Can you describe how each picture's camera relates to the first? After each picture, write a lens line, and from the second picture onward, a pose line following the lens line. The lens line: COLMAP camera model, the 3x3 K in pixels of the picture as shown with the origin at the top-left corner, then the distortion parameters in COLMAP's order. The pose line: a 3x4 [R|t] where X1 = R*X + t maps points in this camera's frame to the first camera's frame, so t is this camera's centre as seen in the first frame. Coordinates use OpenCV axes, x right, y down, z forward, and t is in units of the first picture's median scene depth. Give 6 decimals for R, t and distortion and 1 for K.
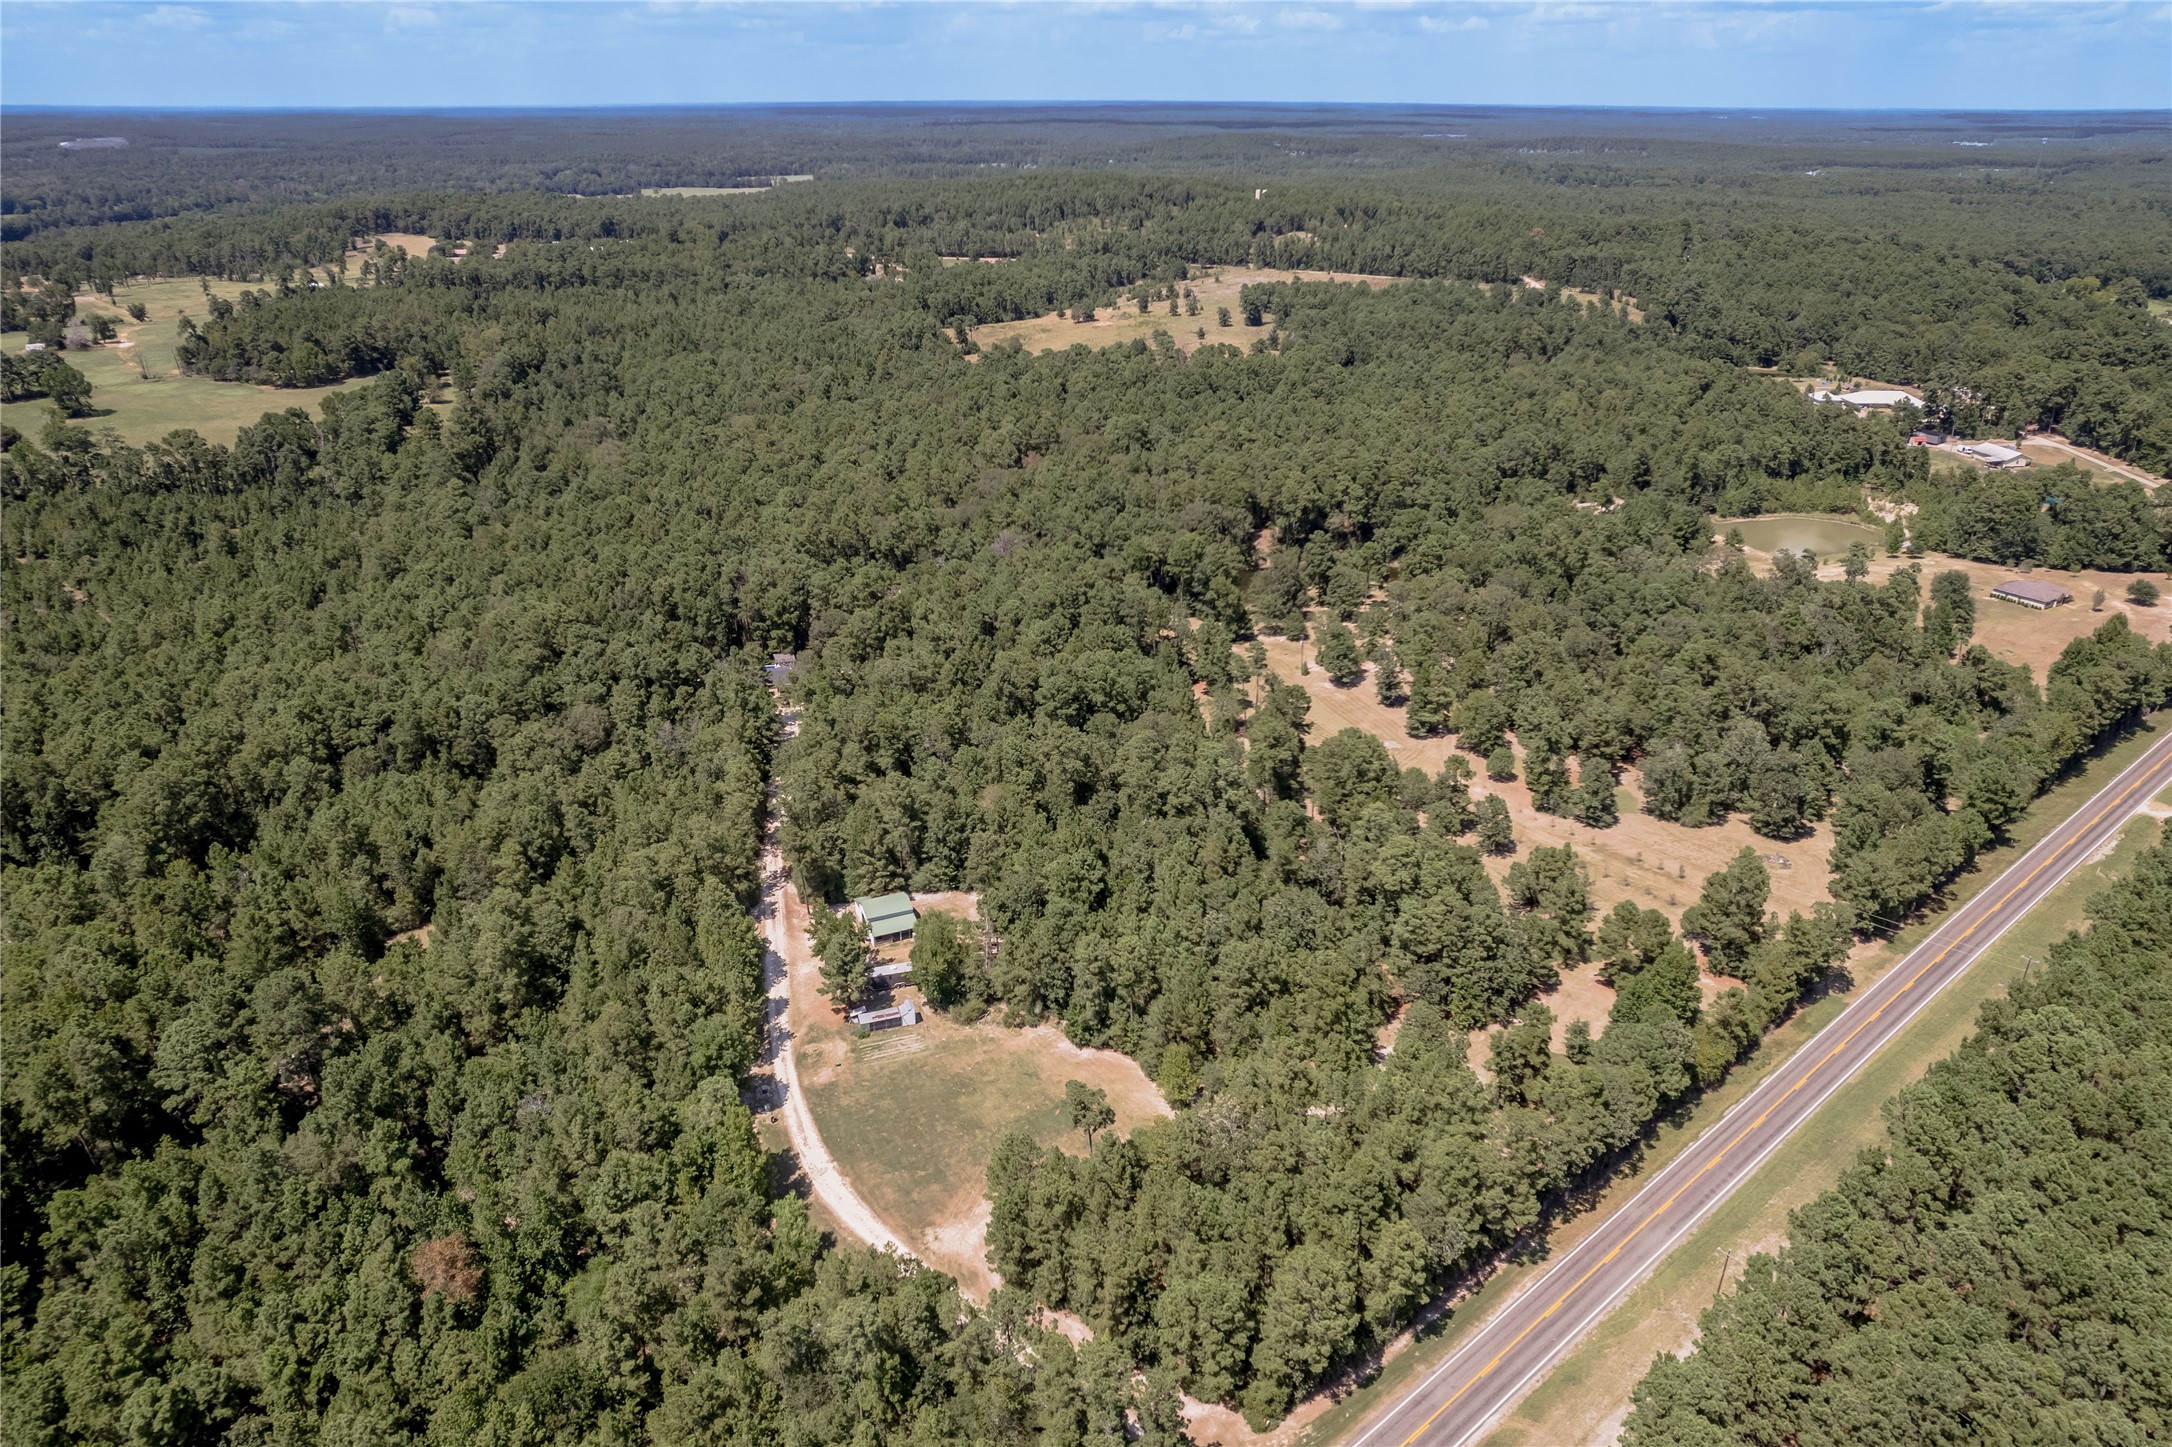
lens RADIAL K [[1415.7, 0, 1093.9], [0, 1415.7, 719.3], [0, 0, 1]] dist [-0.083283, 0.074705]
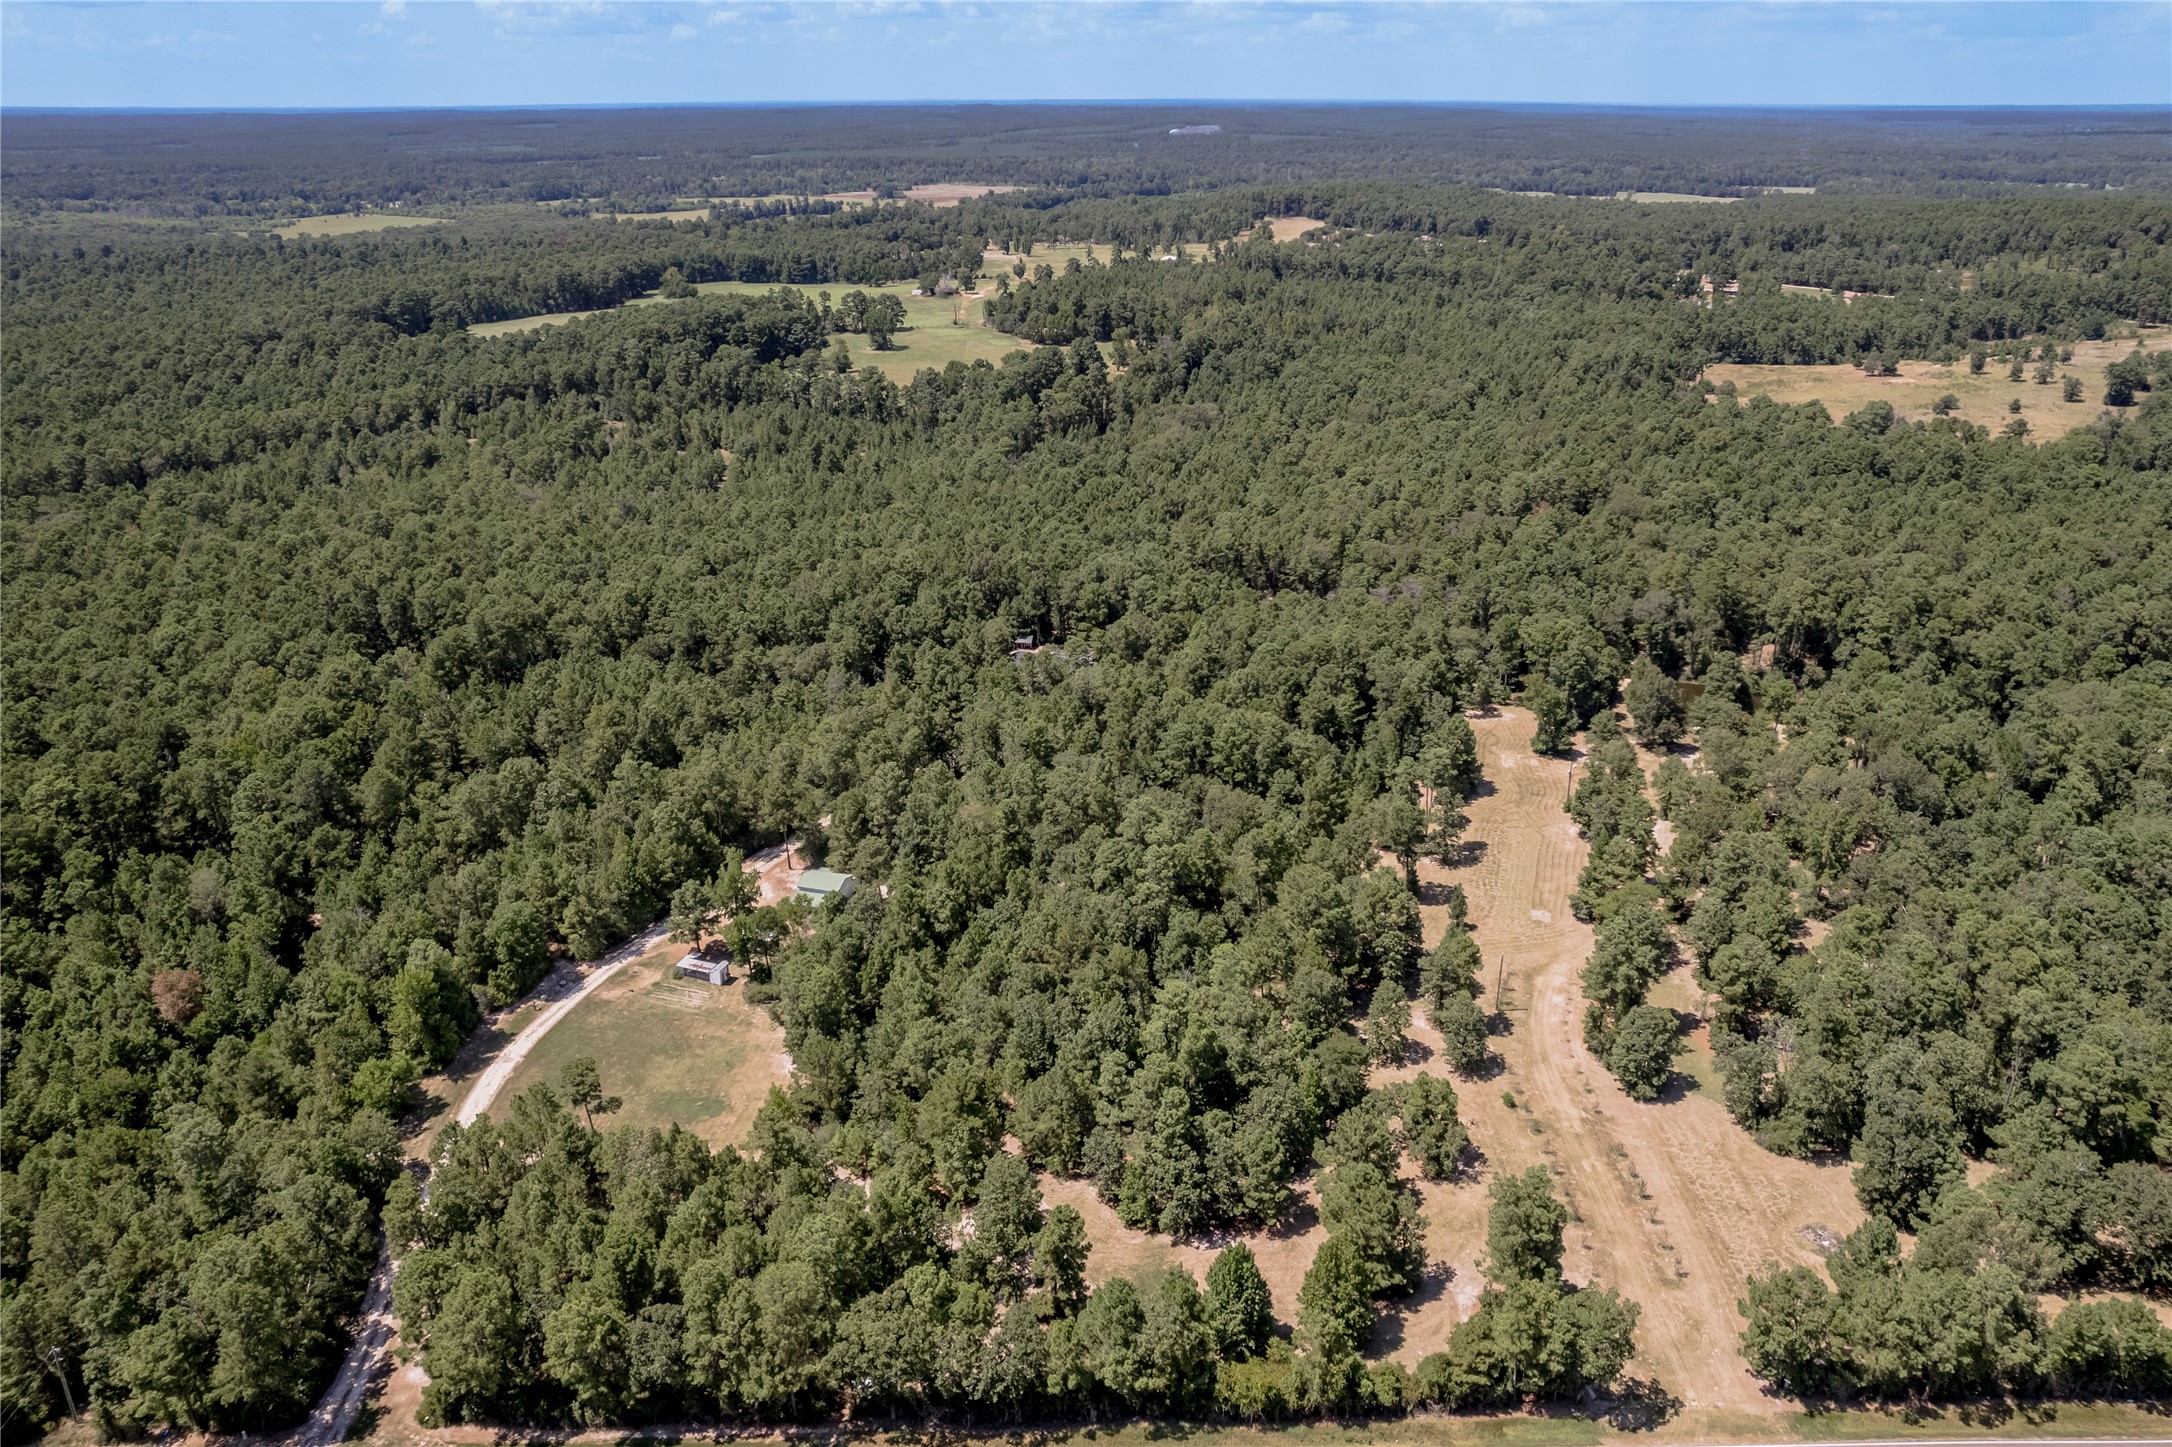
lens RADIAL K [[1465.0, 0, 1115.9], [0, 1465.0, 714.9], [0, 0, 1]] dist [-0.085902, 0.076636]
pose [[0.782719, 0.244624, -0.572285, 0.275996], [-0.252654, 0.965232, 0.067032, -0.050813], [0.568785, 0.092123, 0.817311, 0.109636]]
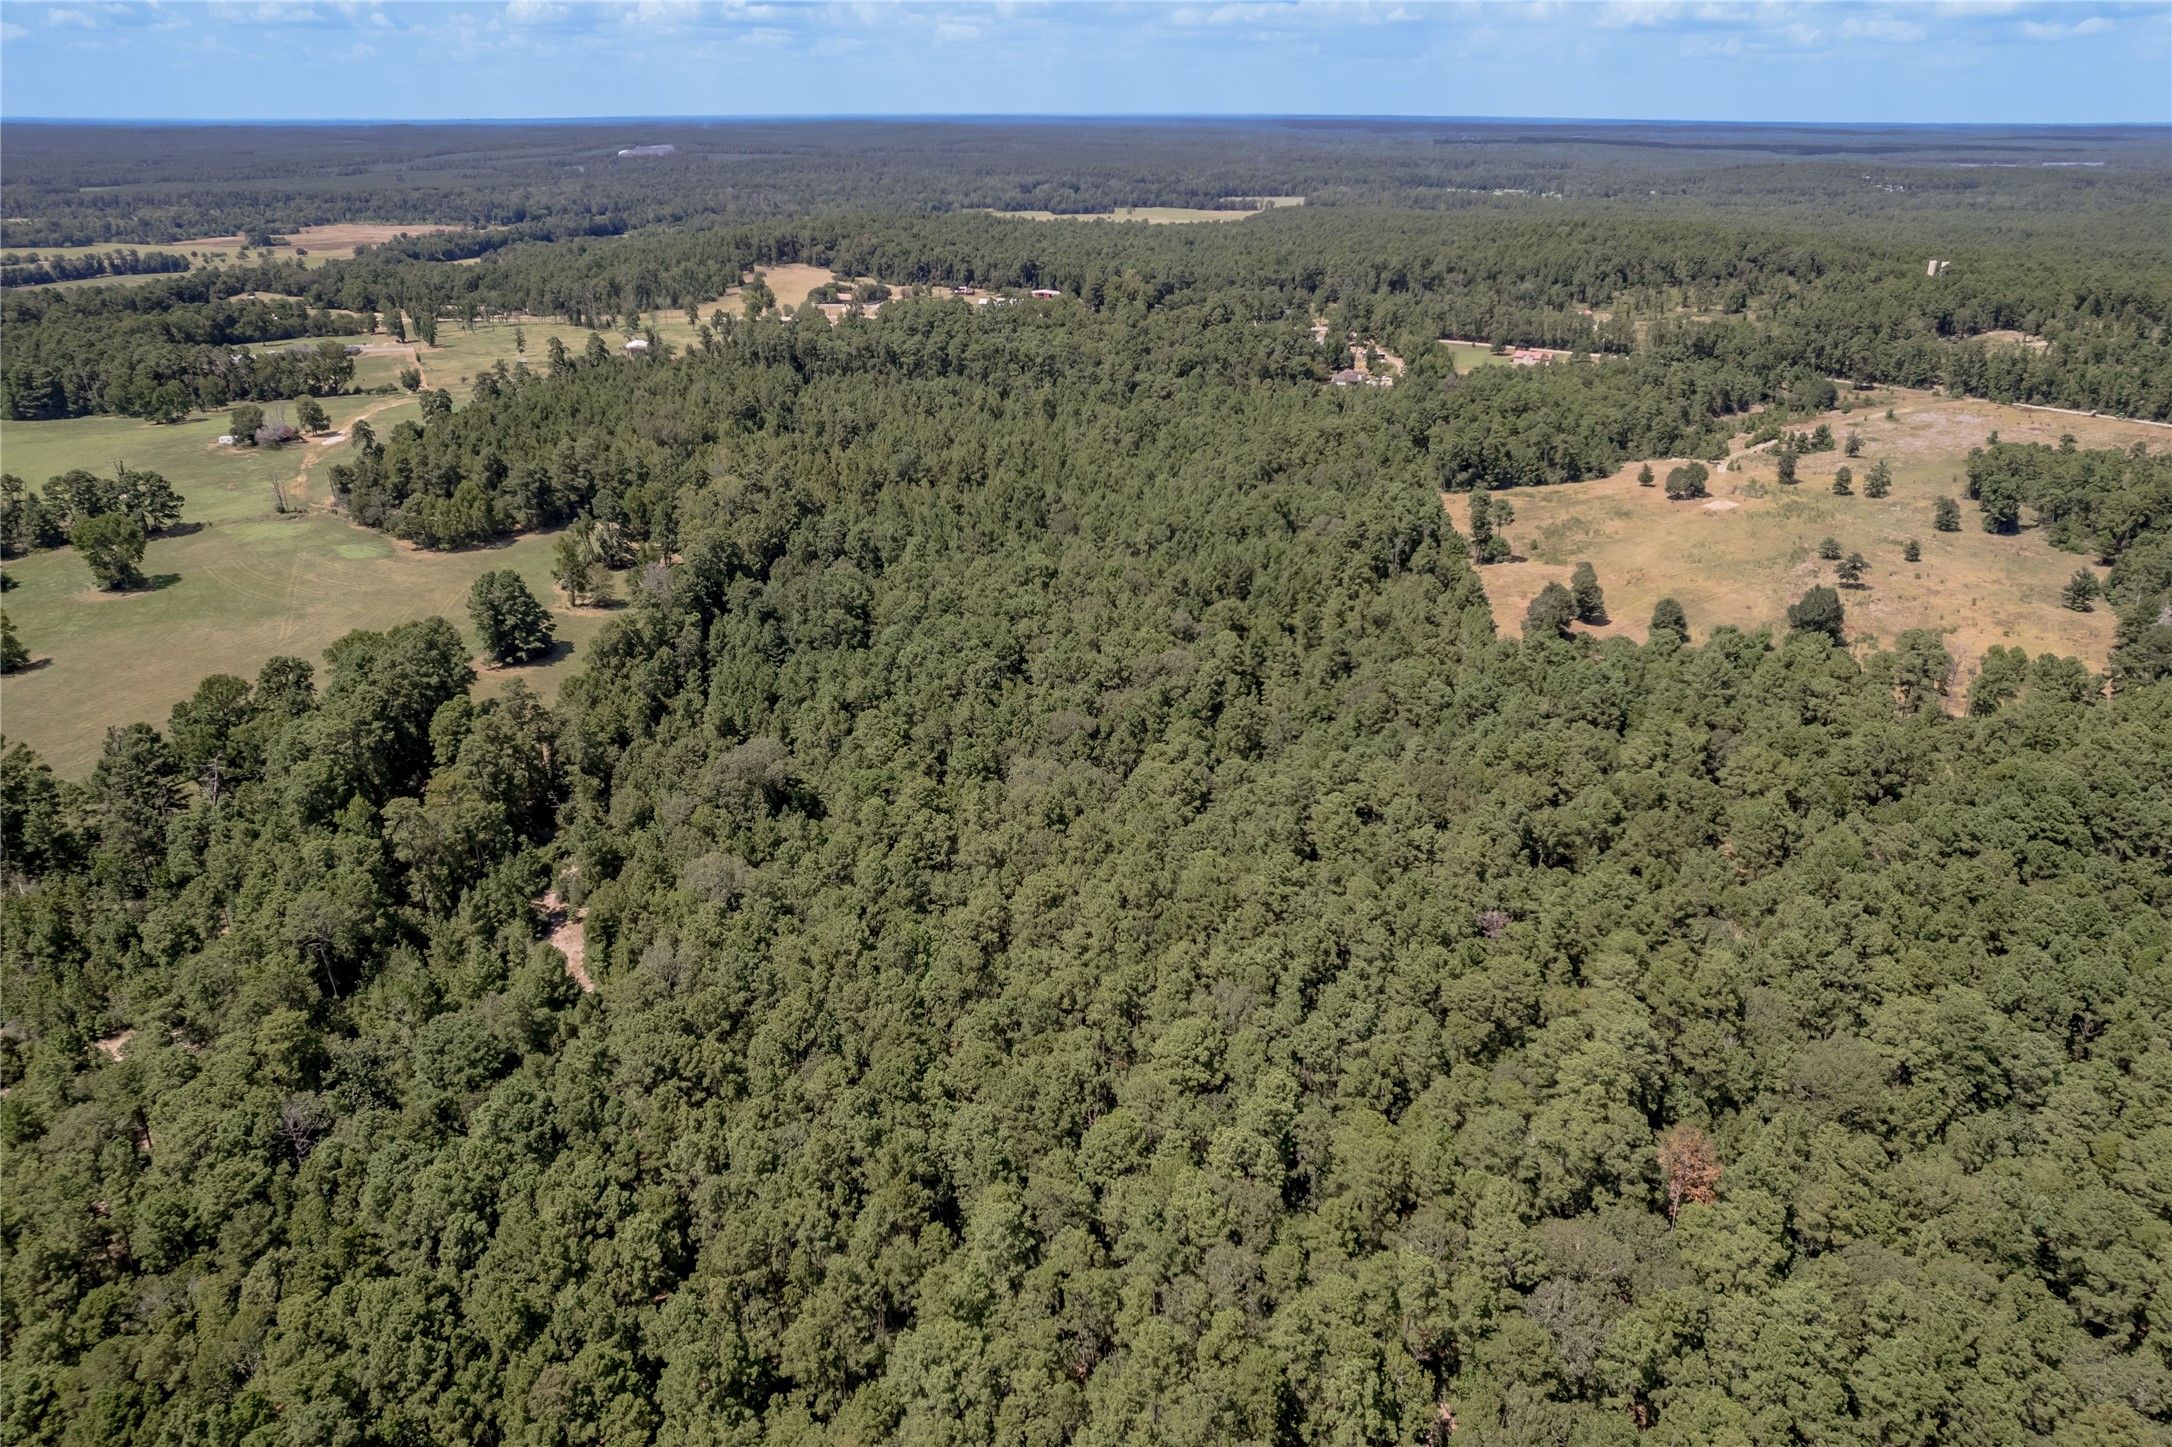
lens RADIAL K [[1415.7, 0, 1093.9], [0, 1415.7, 719.3], [0, 0, 1]] dist [-0.083283, 0.074705]
pose [[0.945595, 0.130979, -0.297817, -0.089515], [-0.133411, 0.990985, 0.012239, -0.257892], [0.296735, 0.028159, 0.954545, 0.567935]]
